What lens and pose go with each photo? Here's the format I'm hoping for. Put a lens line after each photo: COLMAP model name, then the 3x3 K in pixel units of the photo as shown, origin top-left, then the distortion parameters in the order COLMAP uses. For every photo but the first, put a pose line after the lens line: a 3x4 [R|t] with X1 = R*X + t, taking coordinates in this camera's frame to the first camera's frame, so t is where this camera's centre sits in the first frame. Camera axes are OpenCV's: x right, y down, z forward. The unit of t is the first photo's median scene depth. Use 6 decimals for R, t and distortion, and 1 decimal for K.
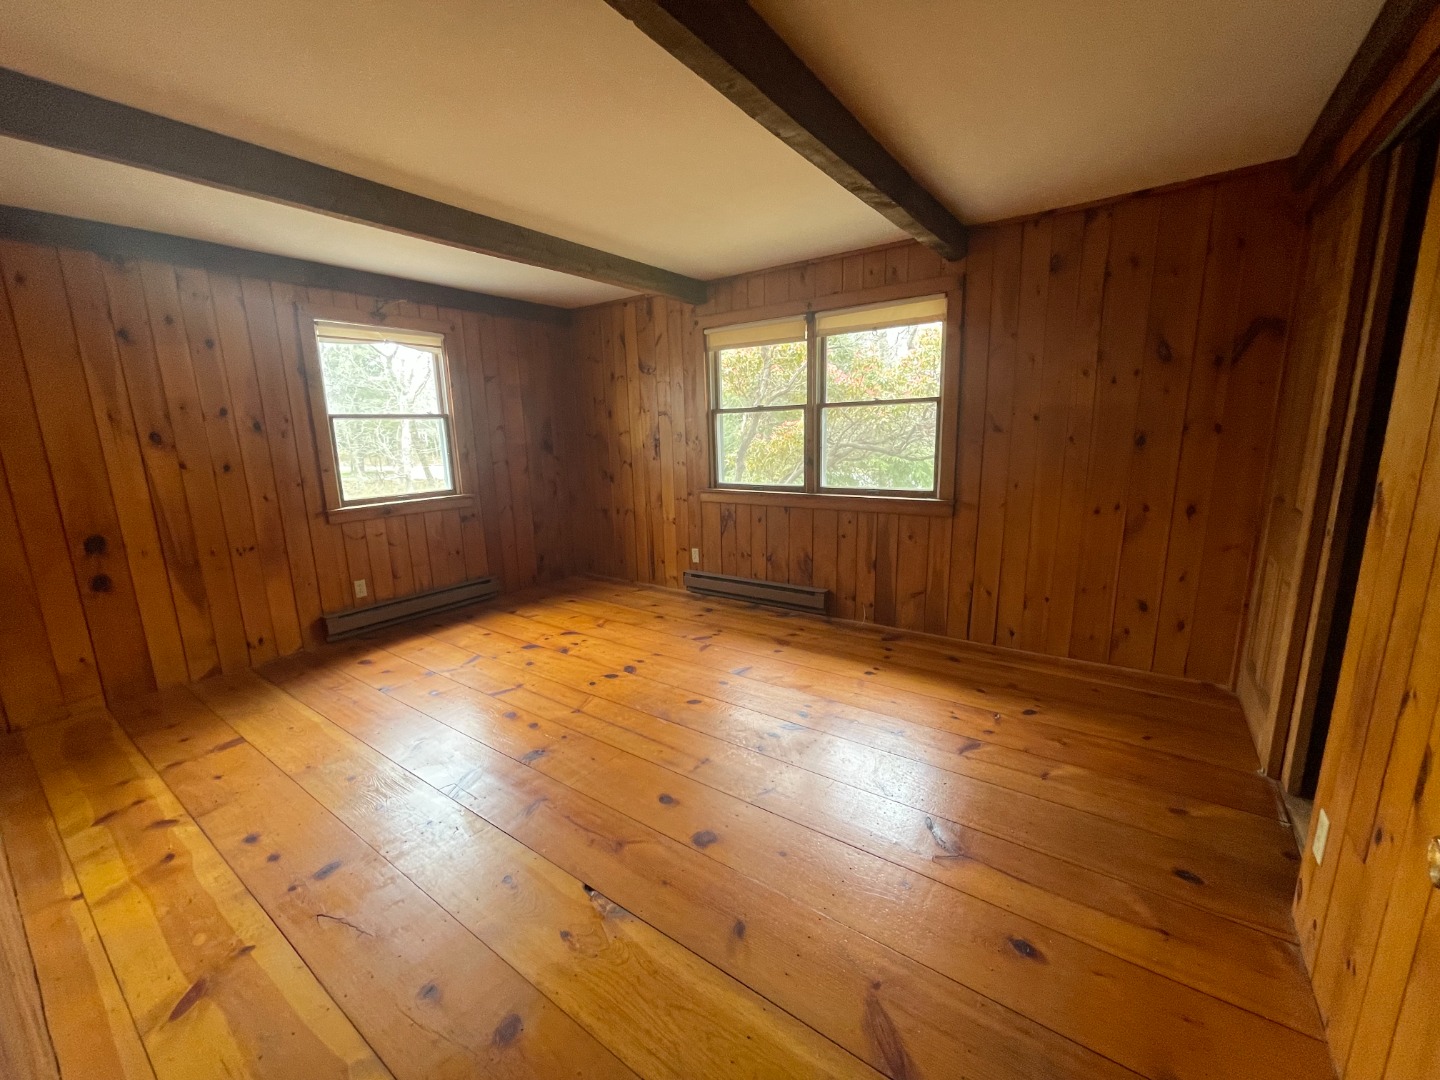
lens RADIAL K [[581.1, 0, 719.1], [0, 581.1, 543.8], [0, 0, 1]] dist [-0.000738, -0.000270]
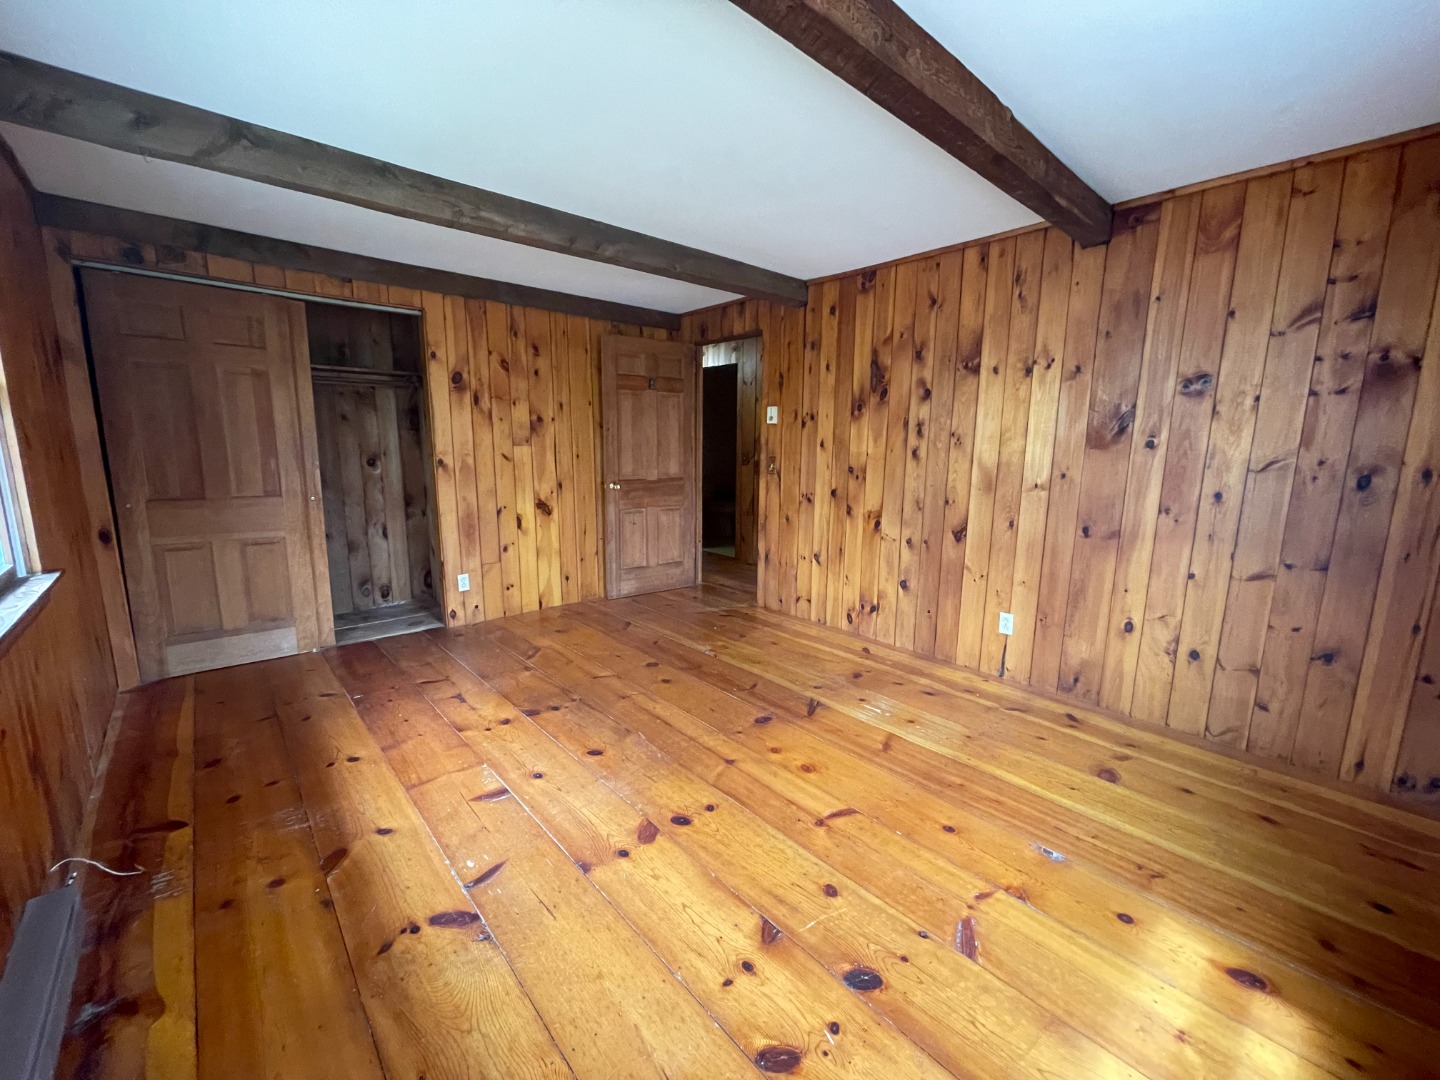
lens RADIAL K [[581.1, 0, 719.1], [0, 581.1, 543.8], [0, 0, 1]] dist [-0.000738, -0.000270]
pose [[-0.976229, -0.022012, 0.215622, -0.335329], [0.056598, 0.934423, 0.351640, -0.256330], [-0.209223, 0.355485, -0.910965, 1.377102]]
